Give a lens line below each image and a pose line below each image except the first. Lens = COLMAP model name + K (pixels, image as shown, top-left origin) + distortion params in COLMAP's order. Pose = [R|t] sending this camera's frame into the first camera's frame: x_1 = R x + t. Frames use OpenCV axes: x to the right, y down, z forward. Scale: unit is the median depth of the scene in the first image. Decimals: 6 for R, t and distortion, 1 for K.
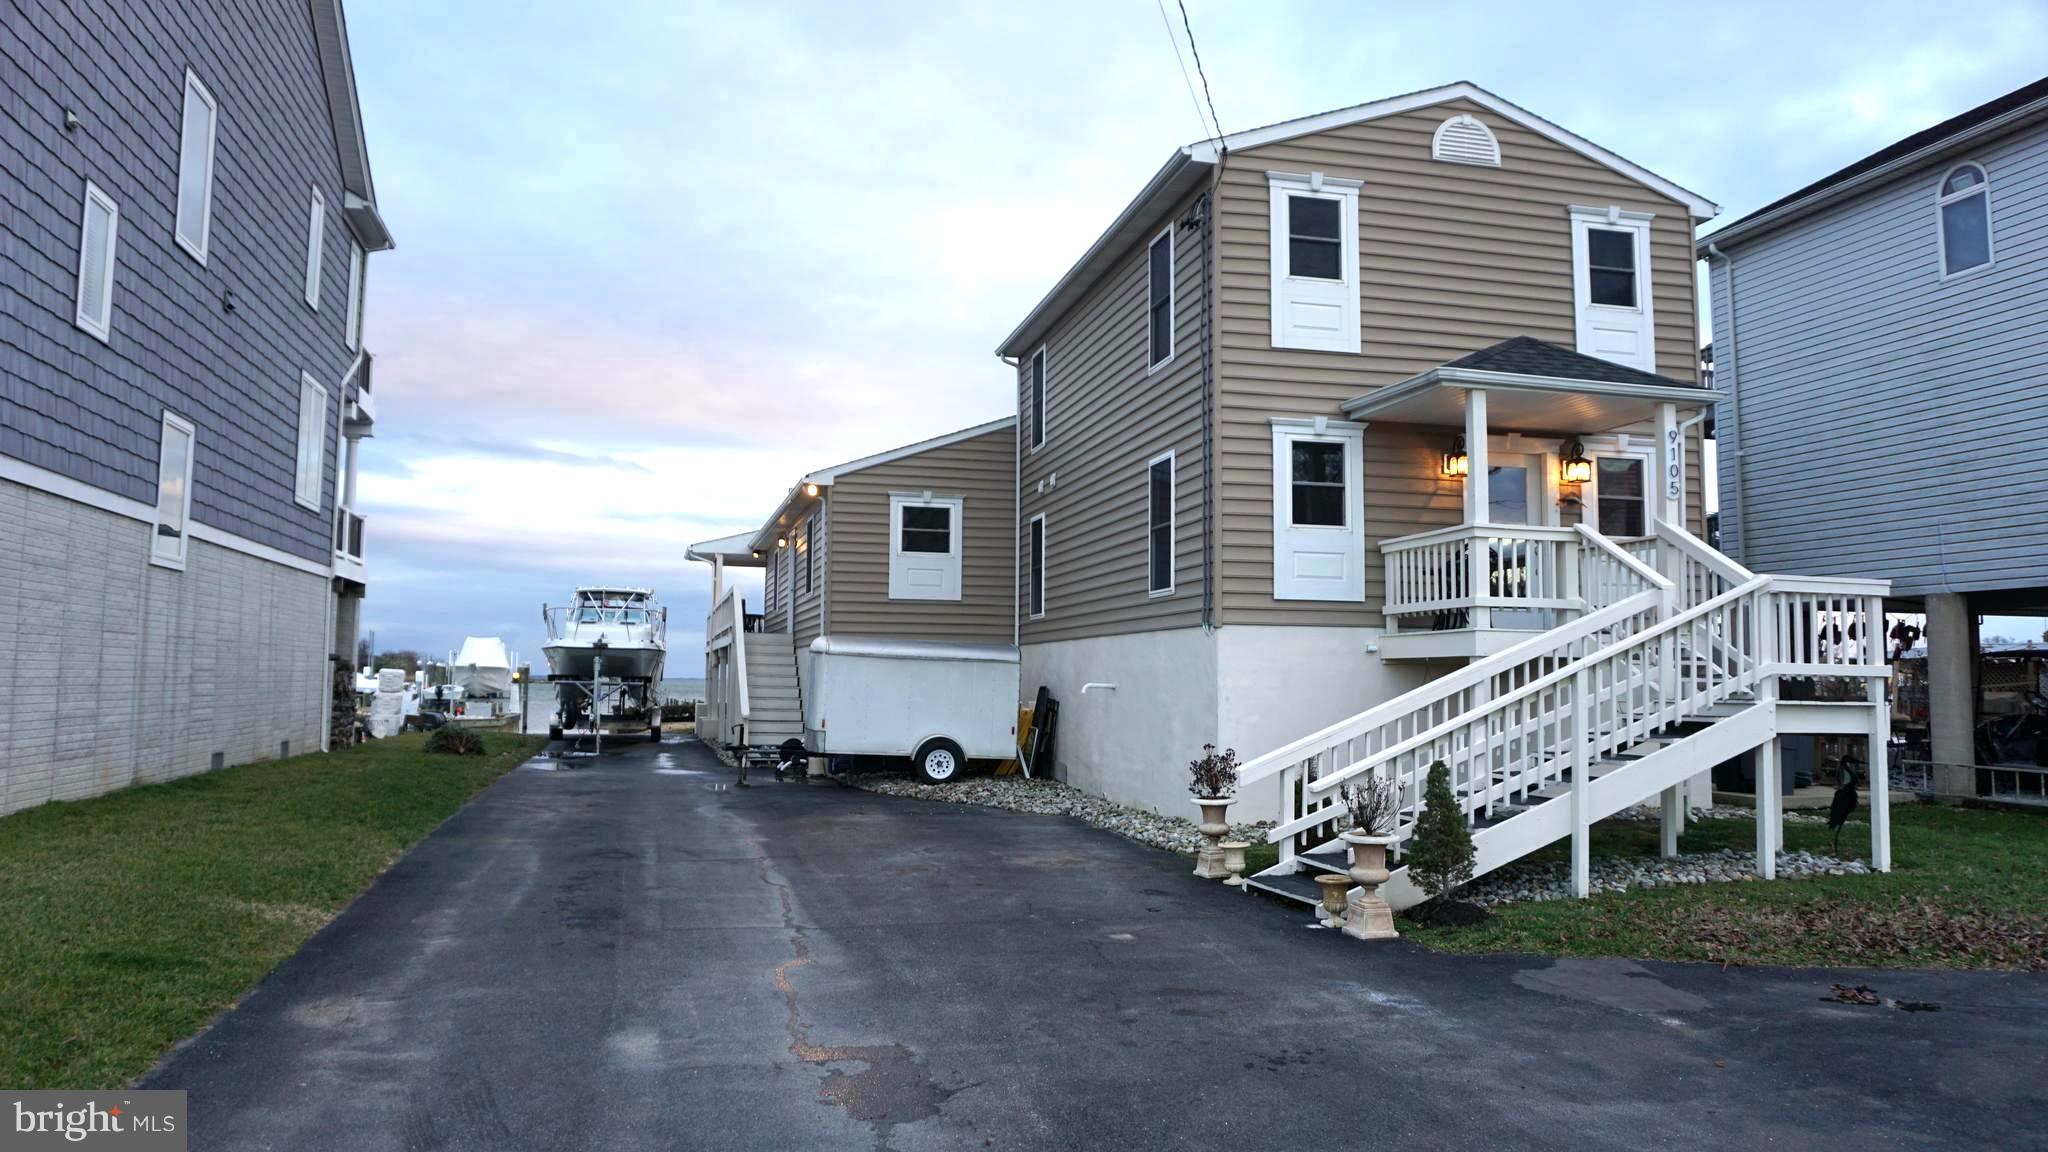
lens RADIAL K [[1459.4, 0, 1024.0], [0, 1459.4, 576.0], [0, 0, 1]] dist [-0.047368, -0.000459]
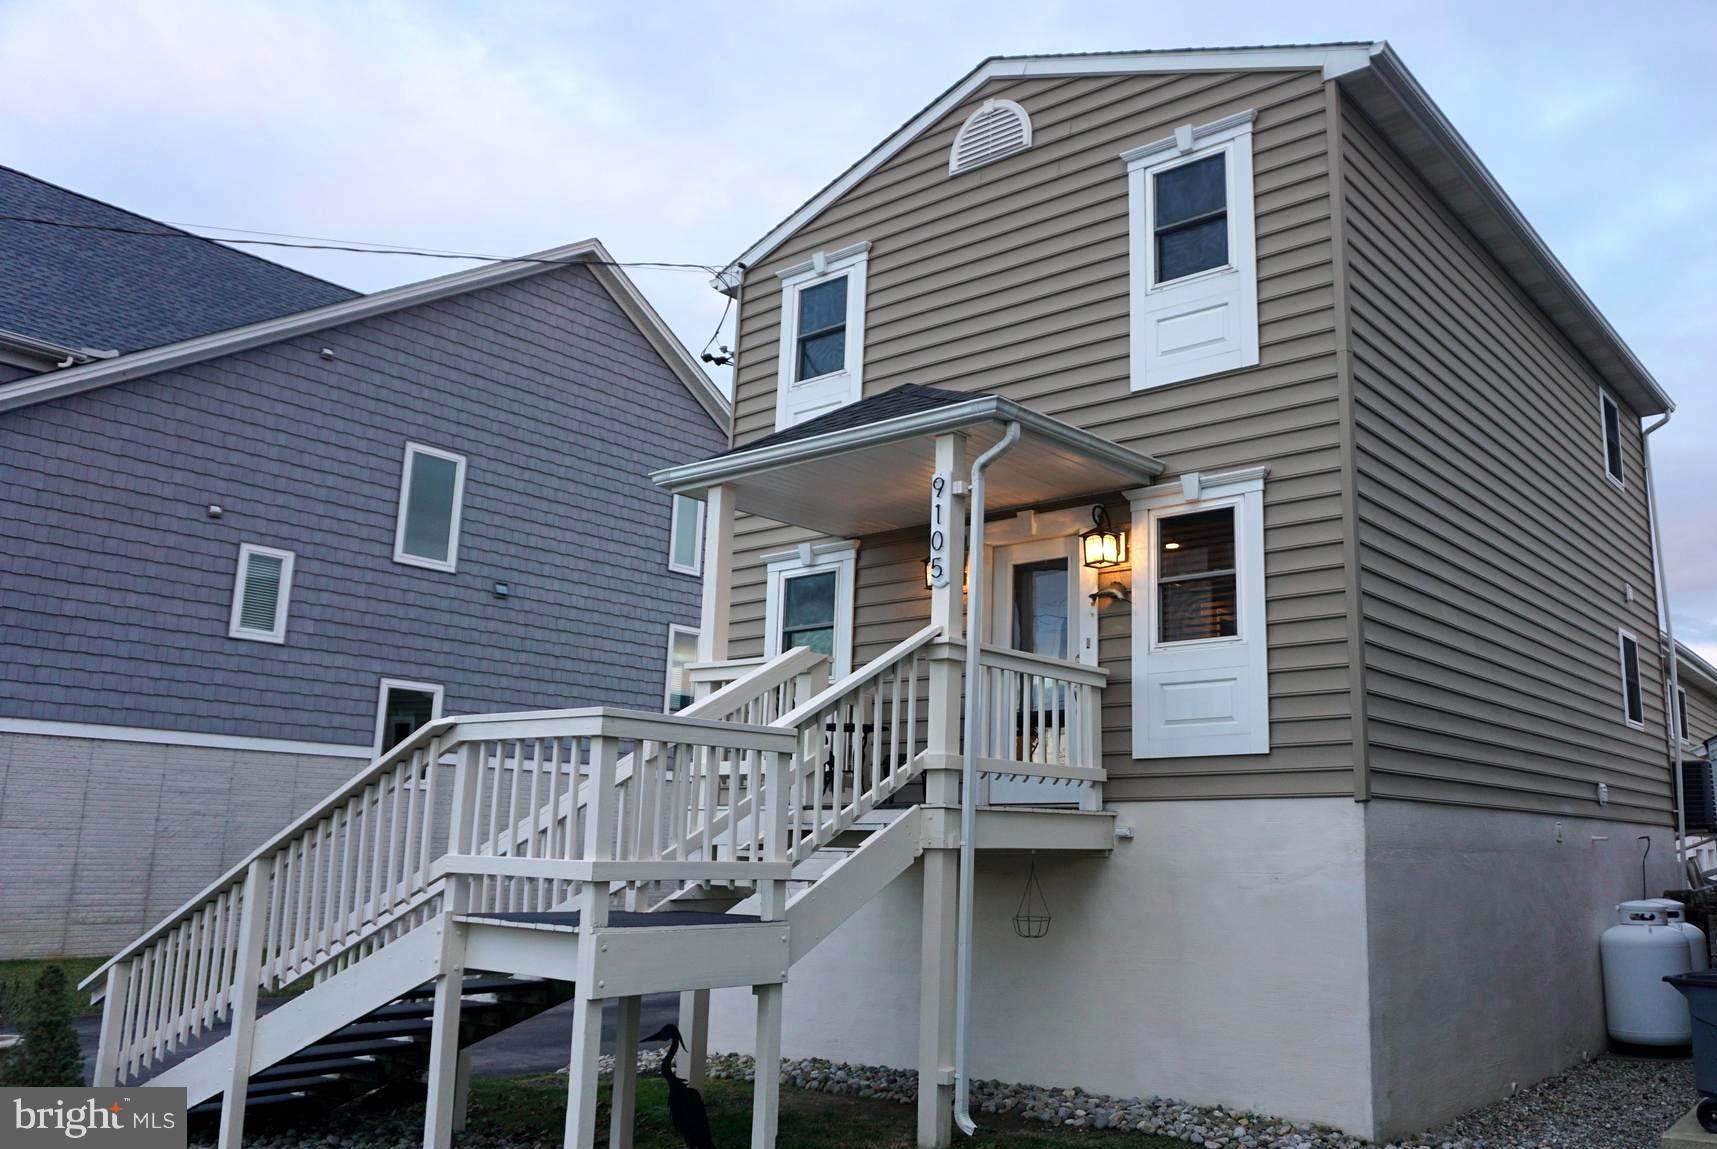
lens RADIAL K [[1411.5, 0, 858.5], [0, 1411.5, 574.5], [0, 0, 1]] dist [-0.062014, -0.000700]
pose [[0.587001, -0.162341, -0.793143, 0.805323], [0.052552, 0.985263, -0.162770, 0.034934], [0.807879, 0.053865, 0.586882, 0.541642]]
